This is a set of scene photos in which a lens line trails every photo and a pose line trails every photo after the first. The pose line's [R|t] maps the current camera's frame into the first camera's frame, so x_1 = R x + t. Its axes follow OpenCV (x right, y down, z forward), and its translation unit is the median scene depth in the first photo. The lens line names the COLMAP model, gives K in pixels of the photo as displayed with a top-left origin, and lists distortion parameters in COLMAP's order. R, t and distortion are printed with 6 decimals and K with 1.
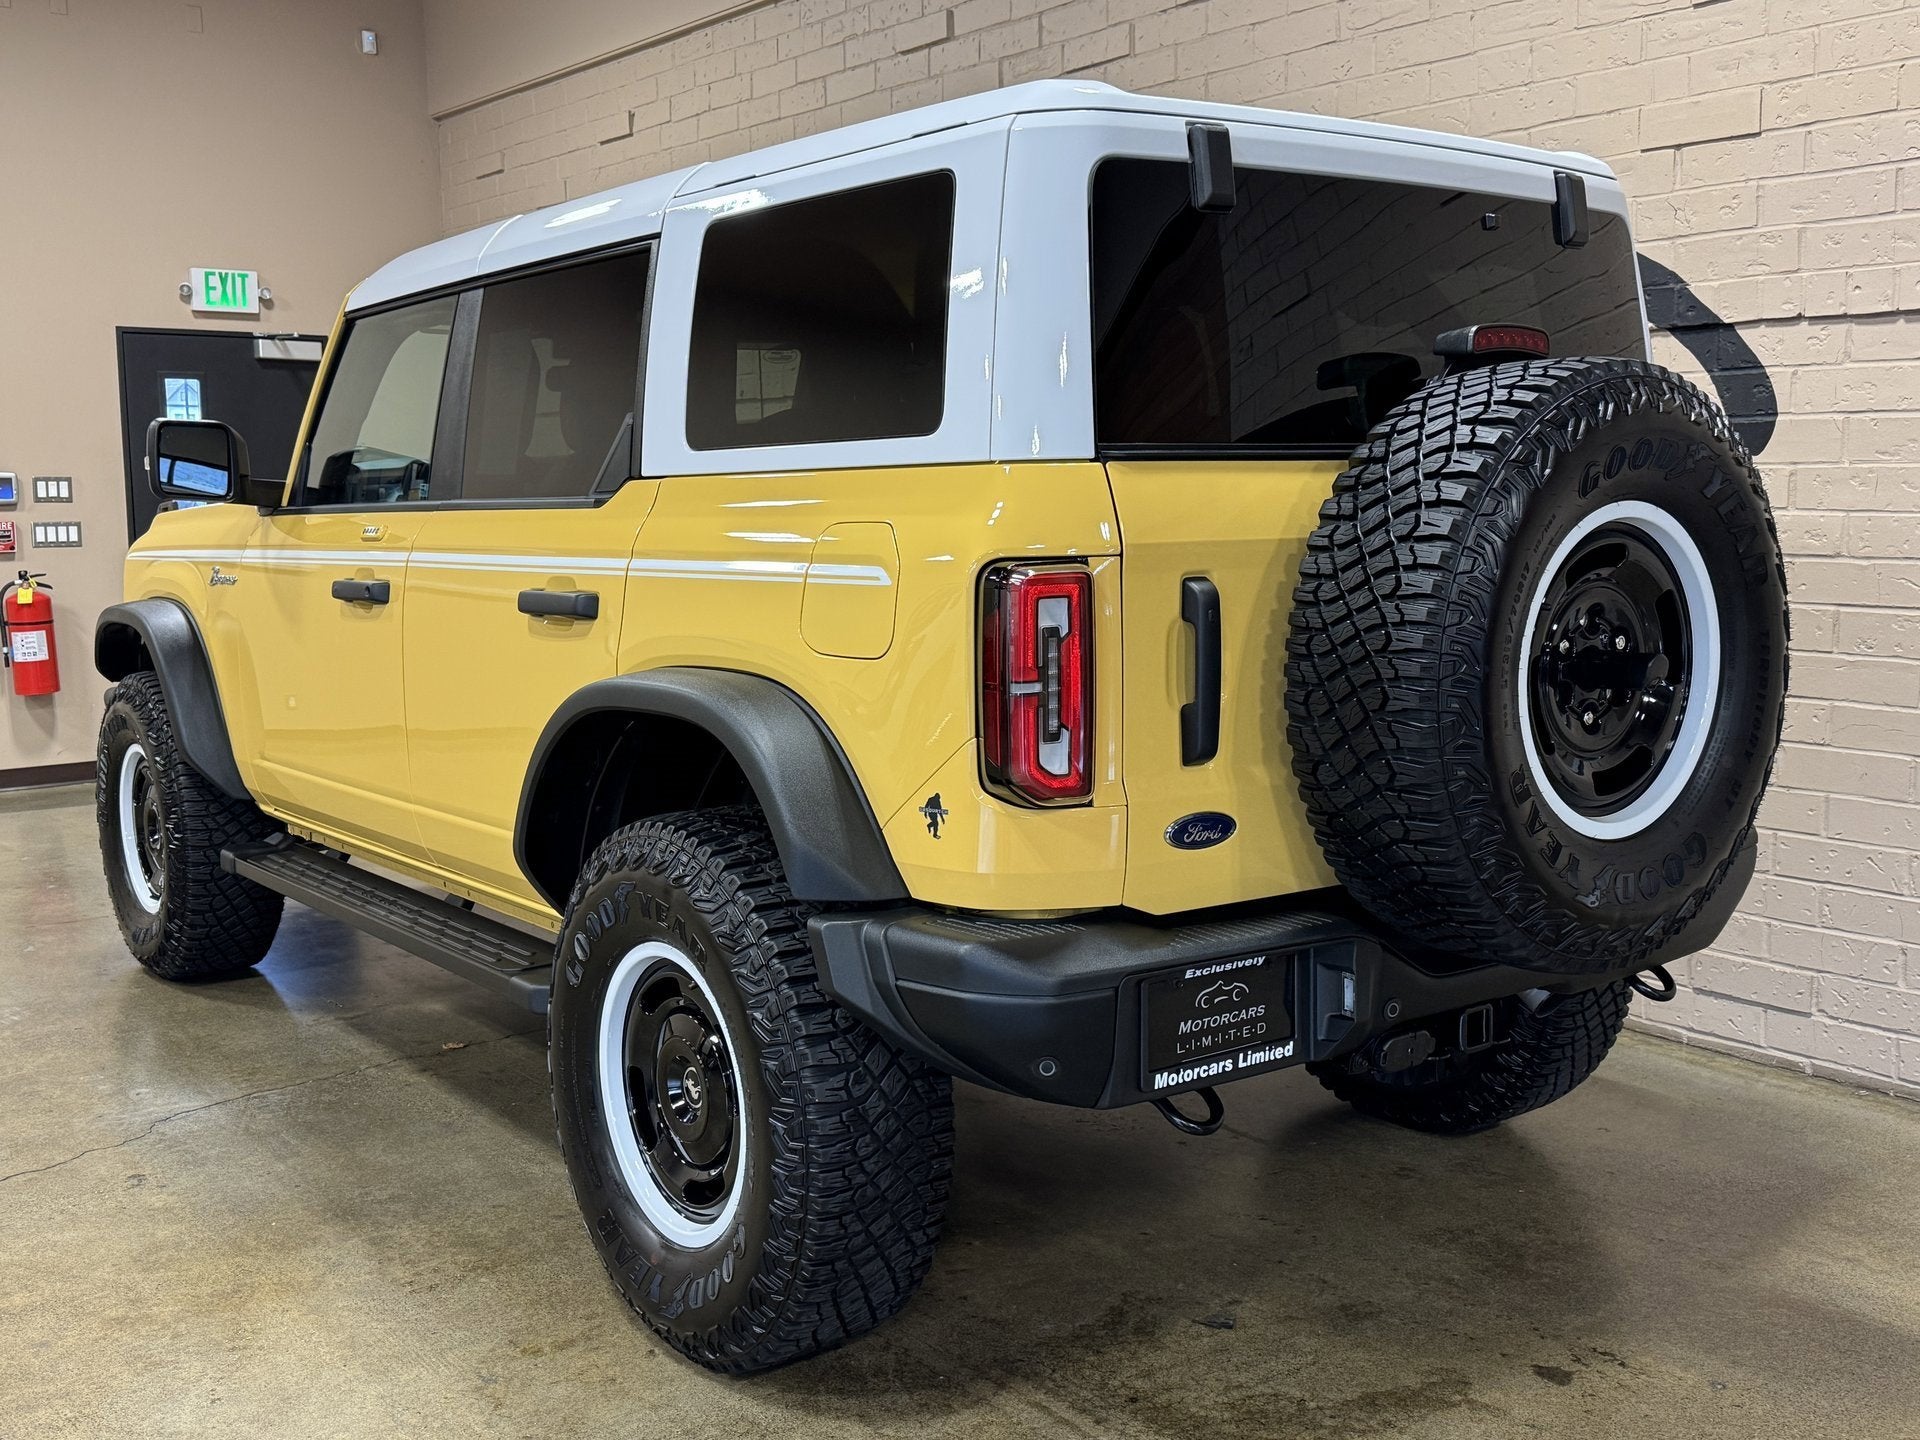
lens RADIAL K [[1904.0, 0, 960.0], [0, 1904.0, 720.0], [0, 0, 1]] dist [0.175407, -0.379464]
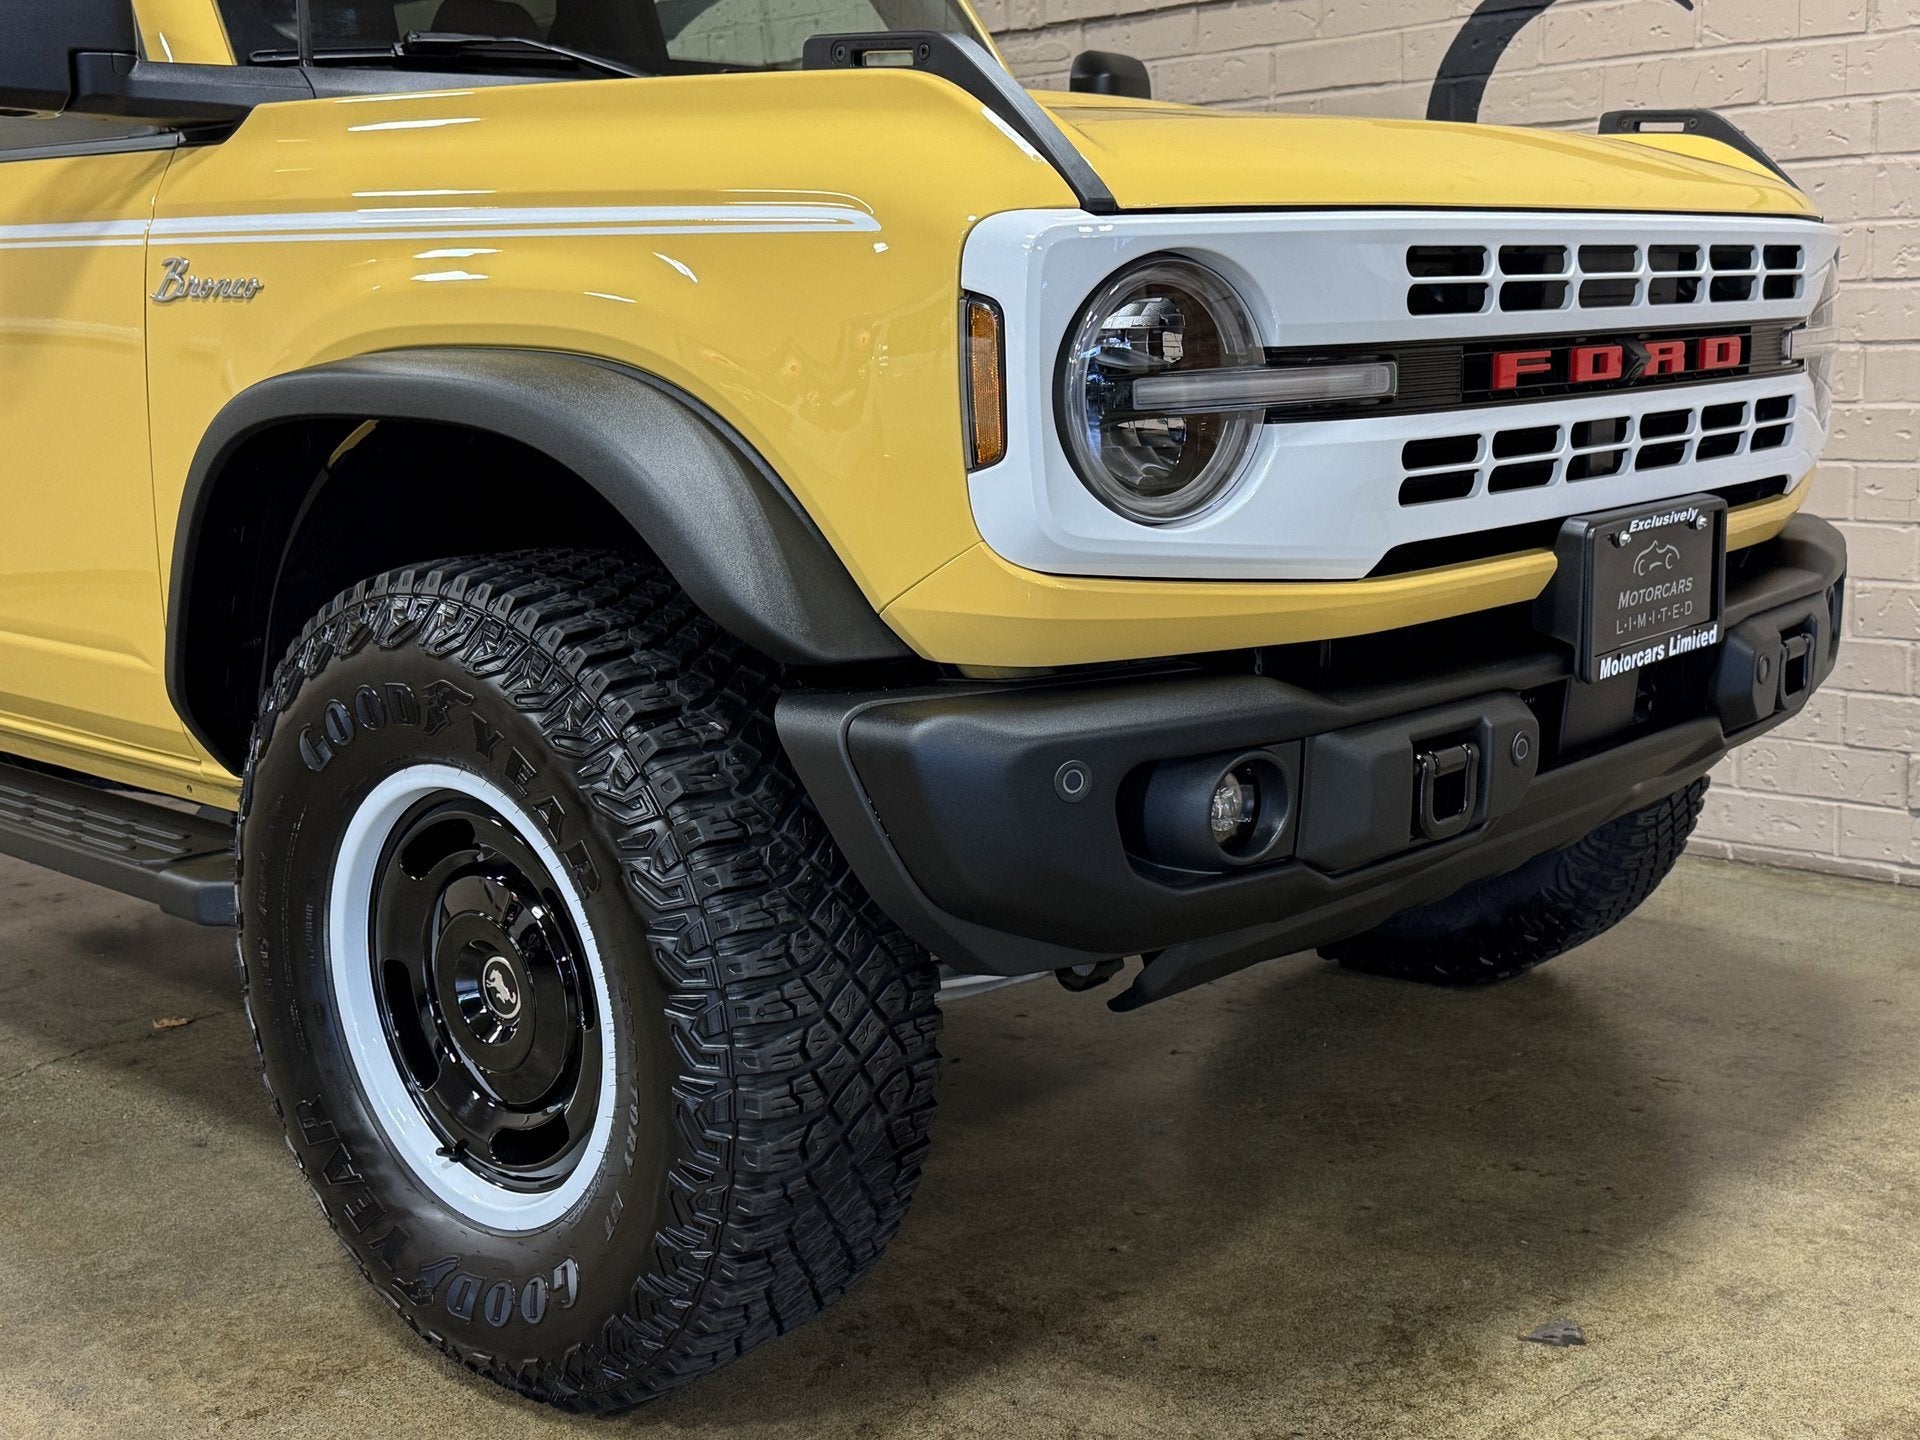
lens RADIAL K [[2177.1, 0, 1030.2], [0, 2177.1, 757.5], [0, 0, 1]] dist [0.230952, -0.570455]
pose [[0.982186, -0.059431, 0.178264, -0.159467], [0.047146, 0.996262, 0.072379, 0.059094], [-0.181900, -0.062686, 0.981317, 0.324508]]
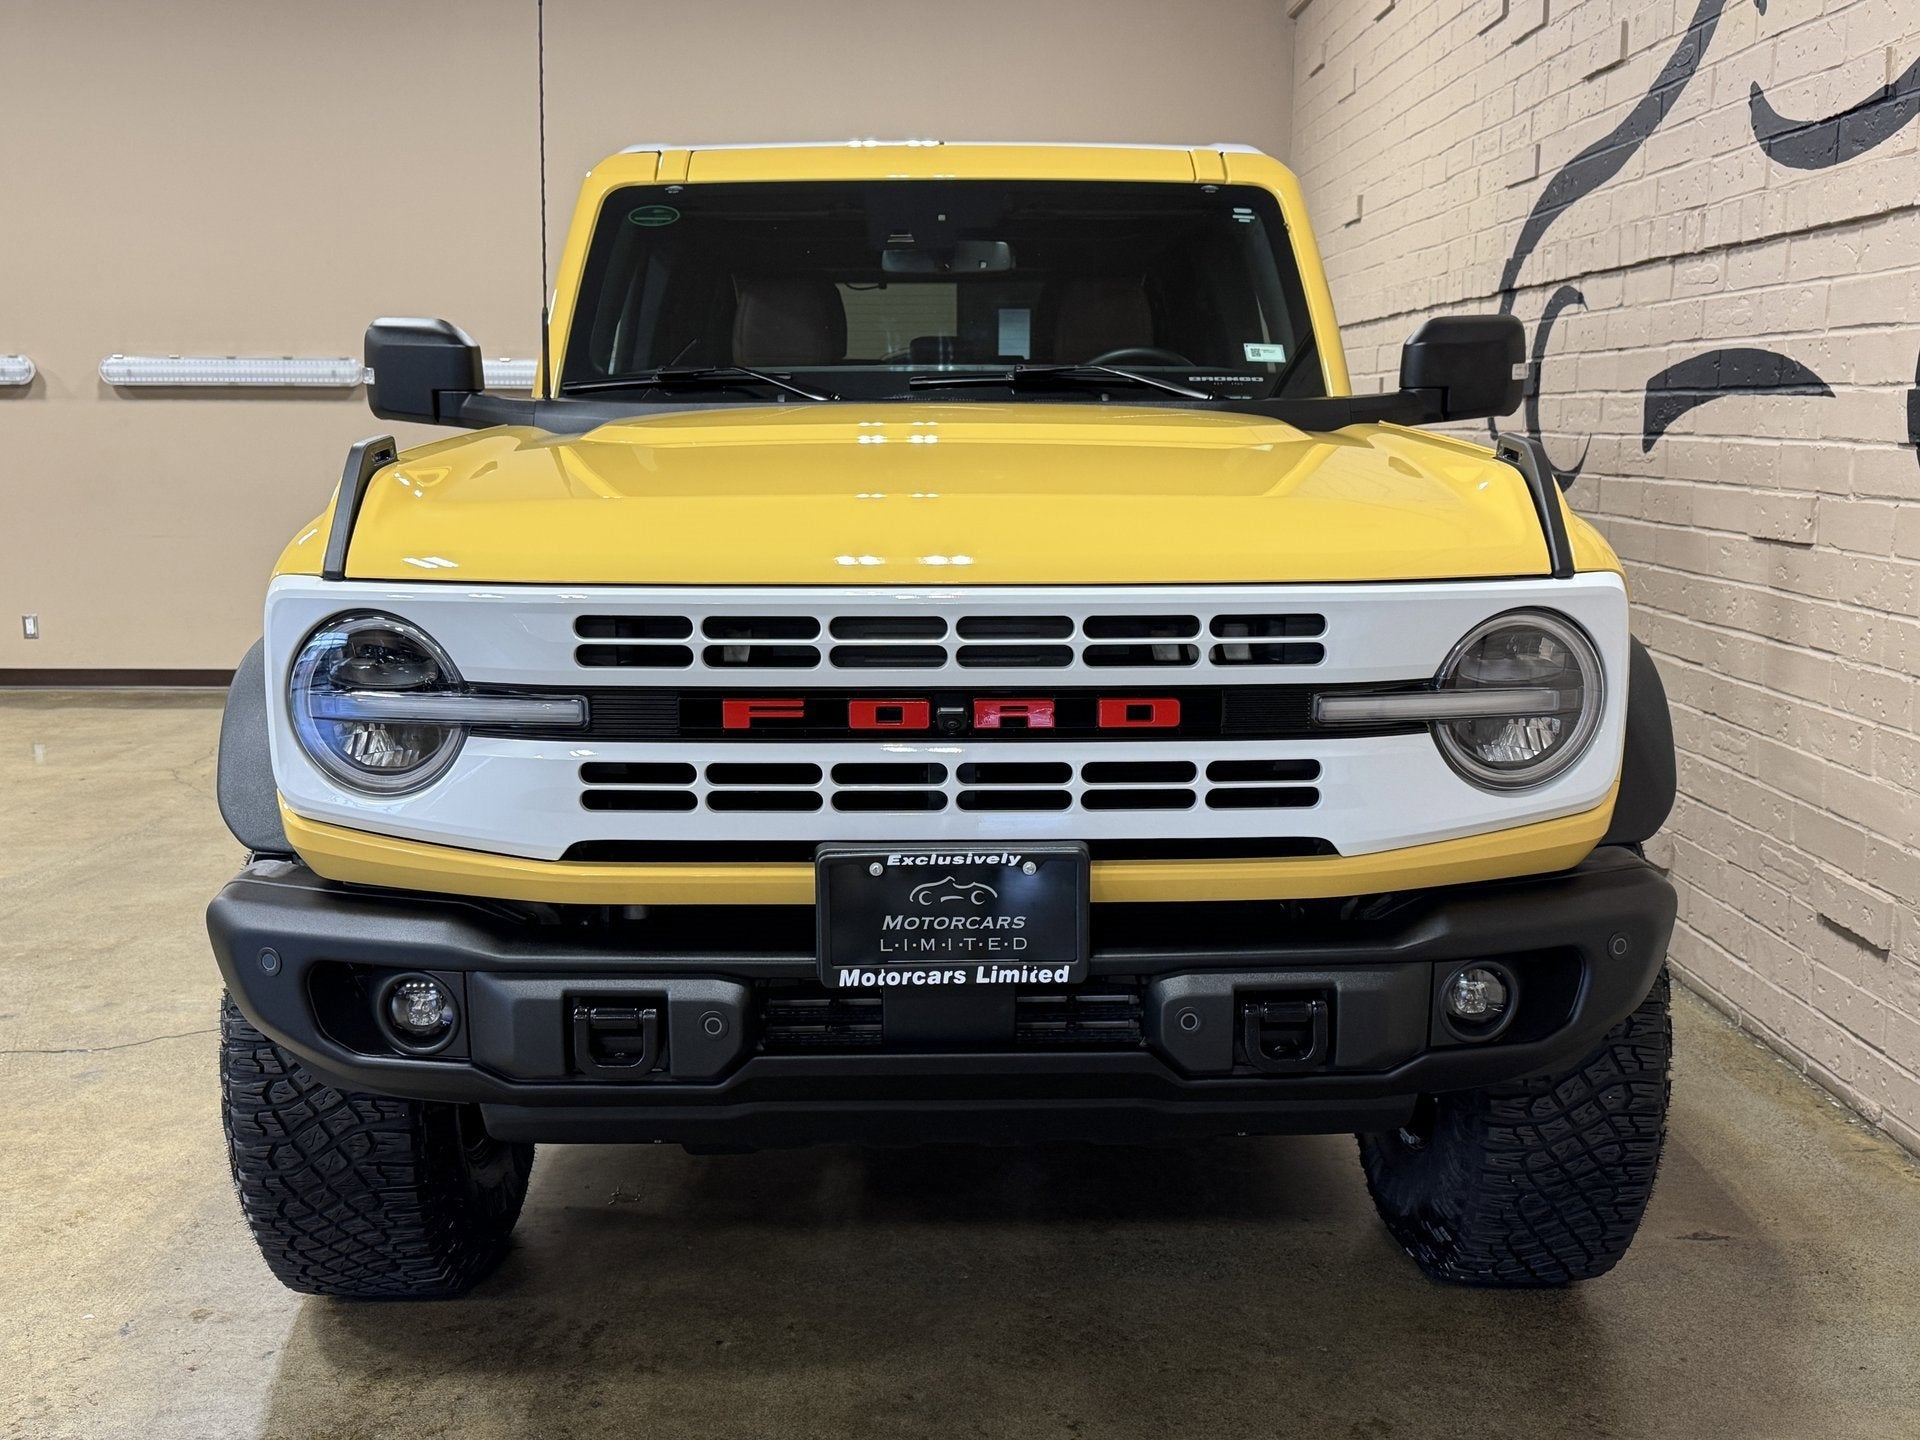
lens RADIAL K [[1904.0, 0, 960.0], [0, 1904.0, 720.0], [0, 0, 1]] dist [0.175407, -0.379464]
pose [[0.797217, 0.100809, -0.595216, 0.603778], [-0.078700, 0.994900, 0.063092, -0.052936], [0.598541, -0.003455, 0.801085, 0.454372]]
